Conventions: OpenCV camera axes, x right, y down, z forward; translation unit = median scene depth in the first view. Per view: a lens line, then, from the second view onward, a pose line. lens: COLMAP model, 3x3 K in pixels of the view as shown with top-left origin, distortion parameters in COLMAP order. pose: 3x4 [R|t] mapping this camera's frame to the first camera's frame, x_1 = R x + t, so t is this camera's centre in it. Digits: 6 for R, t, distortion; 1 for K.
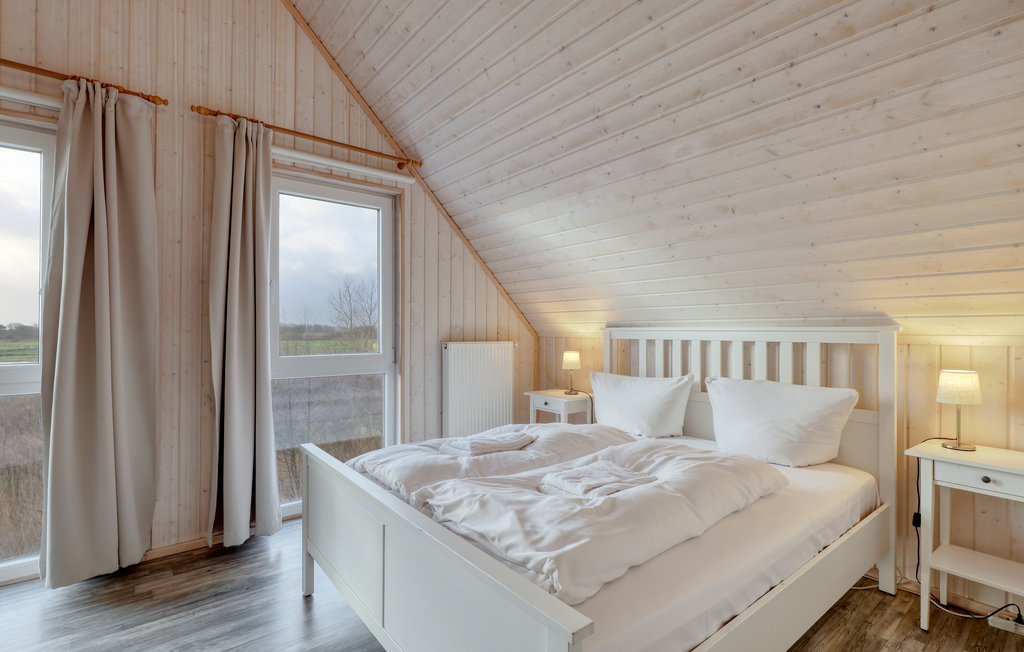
lens RADIAL K [[478.0, 0, 512.3], [0, 478.0, 330.4], [0, 0, 1]] dist [0.001661, -0.000016]
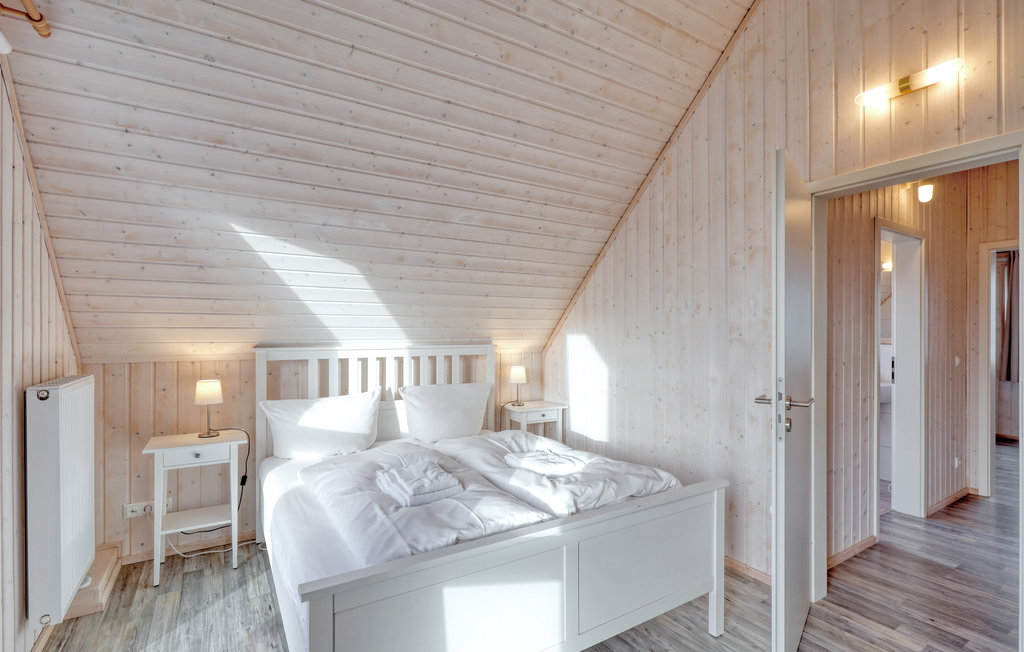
lens RADIAL K [[478.0, 0, 512.6], [0, 478.0, 328.2], [0, 0, 1]] dist [0.001661, -0.000016]
pose [[0.117977, 0.001558, 0.993015, -0.859429], [-0.003503, 0.999993, -0.001153, -0.059558], [-0.993010, -0.003343, 0.117981, 0.639681]]
